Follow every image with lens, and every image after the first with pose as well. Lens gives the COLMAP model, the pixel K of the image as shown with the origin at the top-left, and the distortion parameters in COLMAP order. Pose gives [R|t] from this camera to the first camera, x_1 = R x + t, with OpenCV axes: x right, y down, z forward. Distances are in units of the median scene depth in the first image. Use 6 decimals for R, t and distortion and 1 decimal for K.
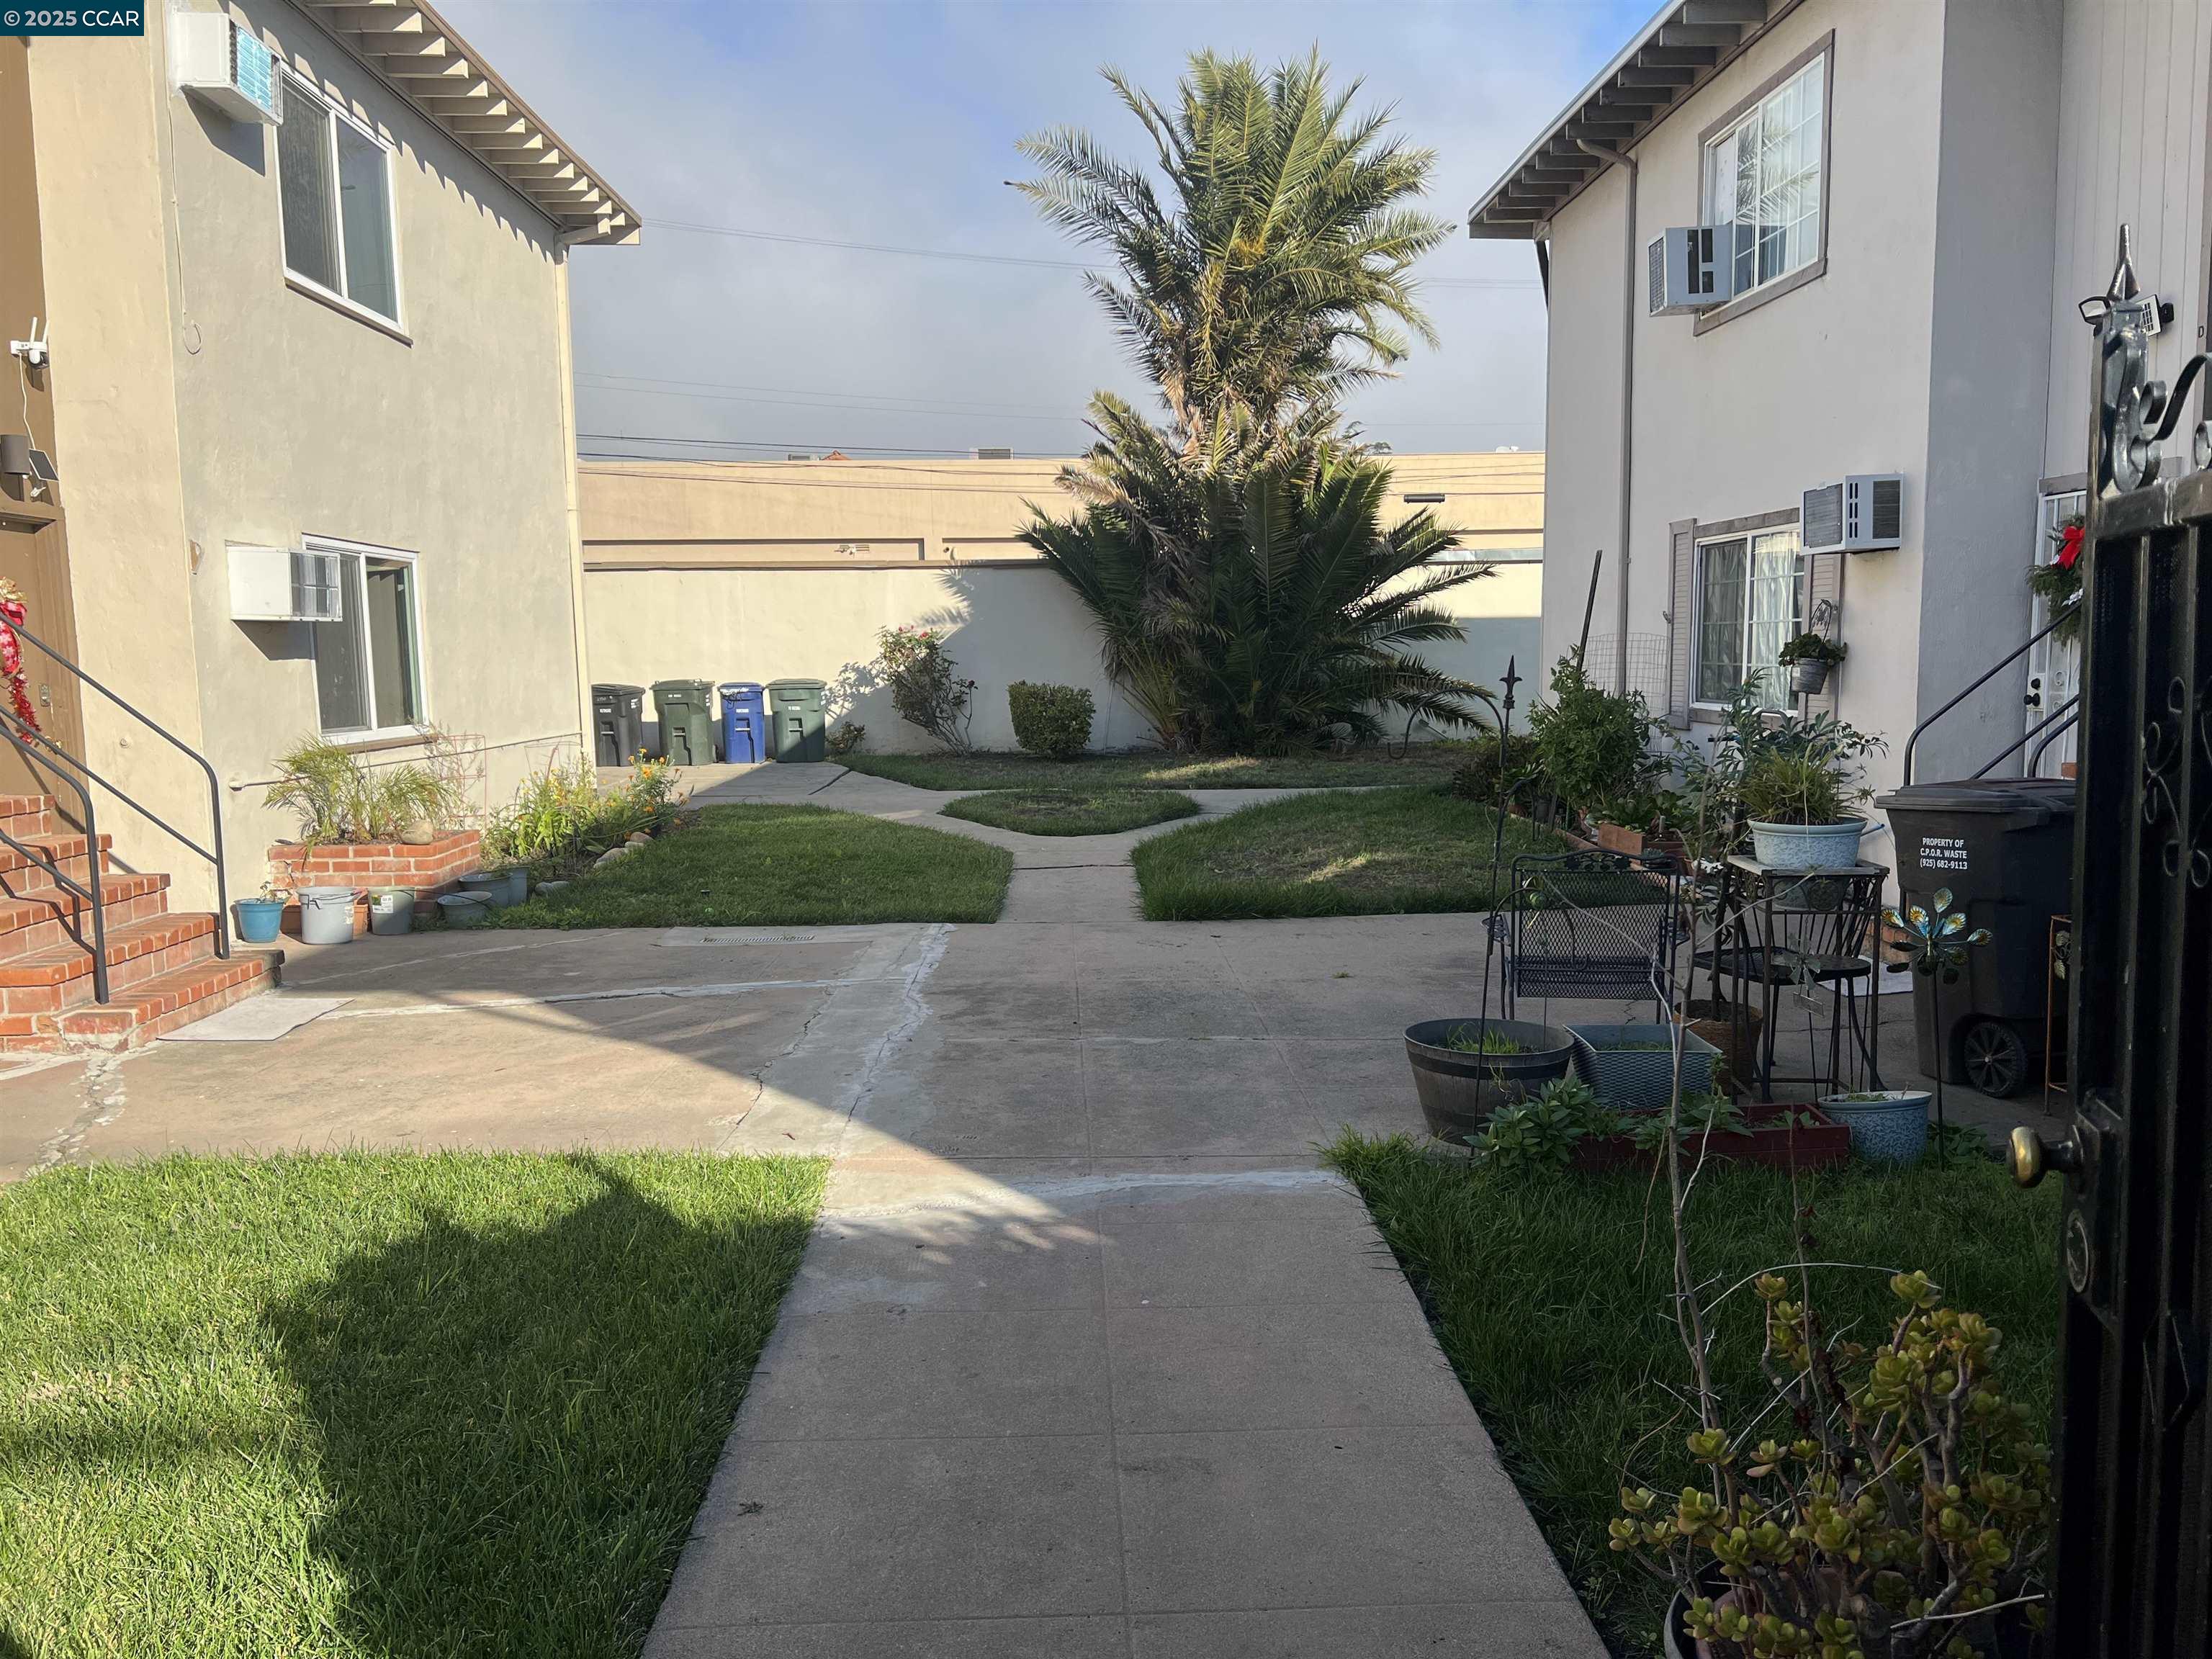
lens RADIAL K [[1657.3, 0, 1106.0], [0, 1657.3, 829.5], [0, 0, 1]] dist [0.068101, -0.080002]
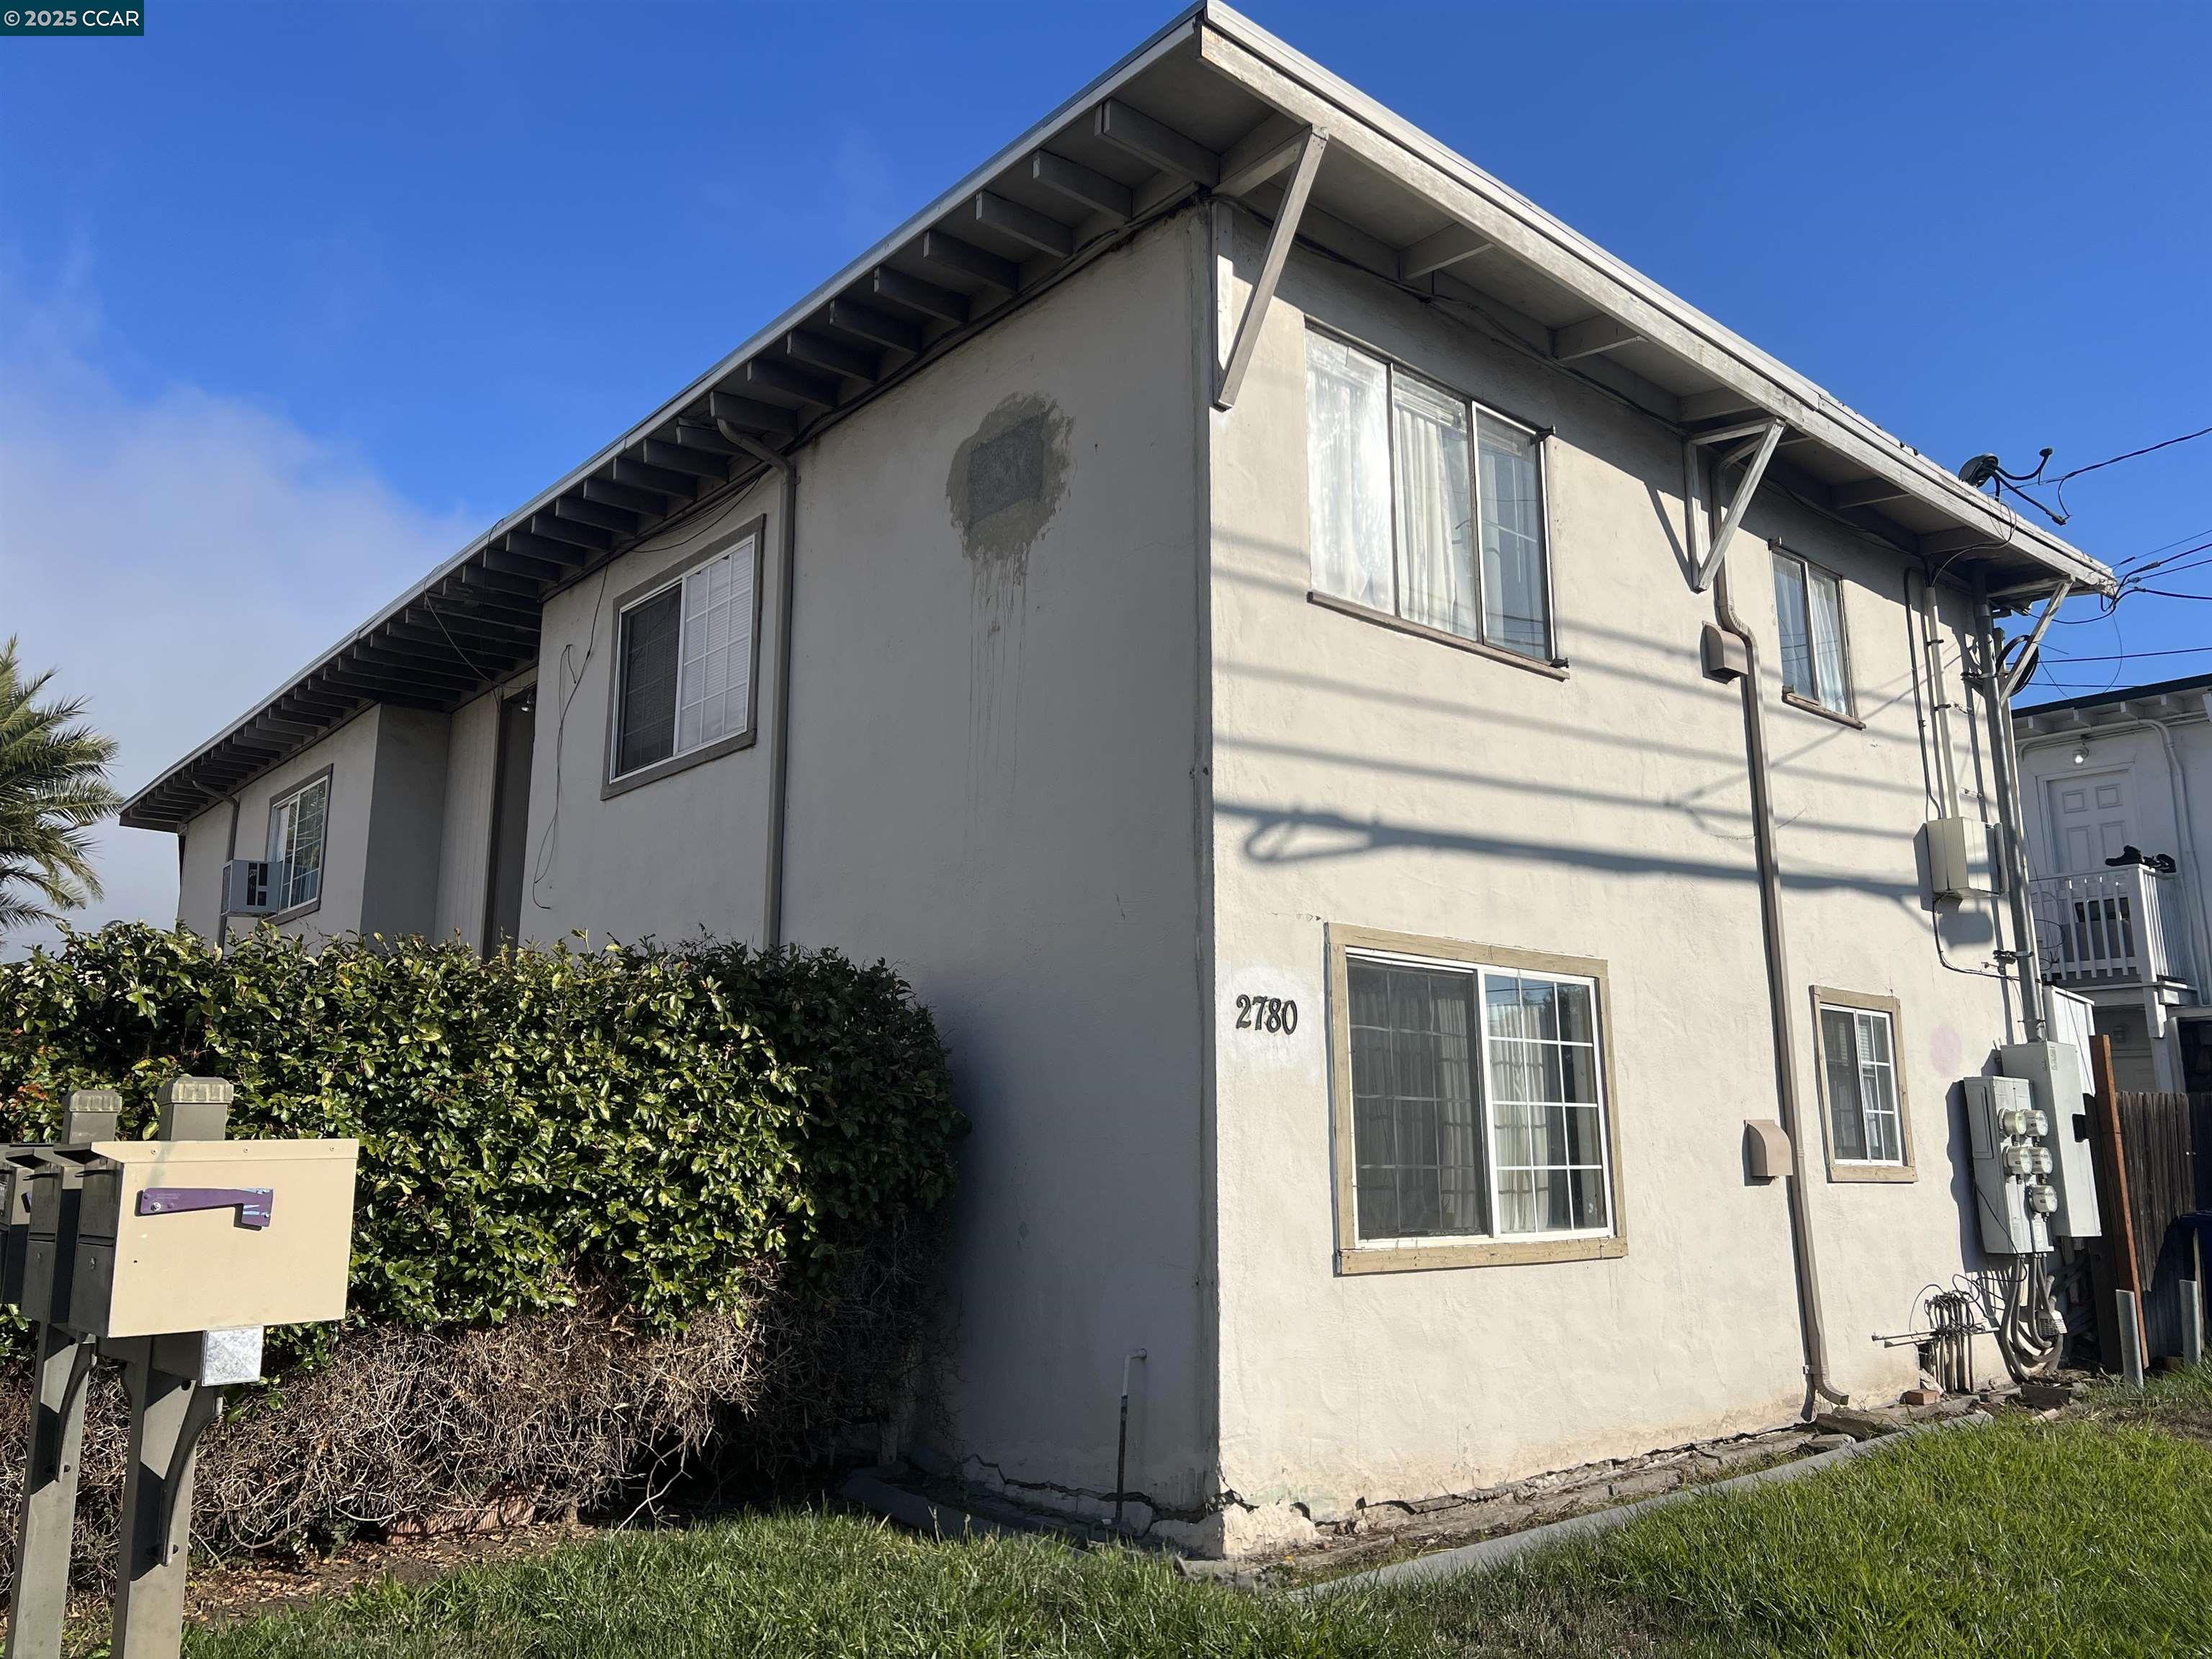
lens RADIAL K [[1657.3, 0, 1106.0], [0, 1657.3, 829.5], [0, 0, 1]] dist [0.068101, -0.080002]
pose [[0.778514, 0.134899, 0.612959, 0.034844], [0.061554, 0.955510, -0.288466, 0.091802], [-0.624602, 0.262305, 0.735574, -0.620712]]
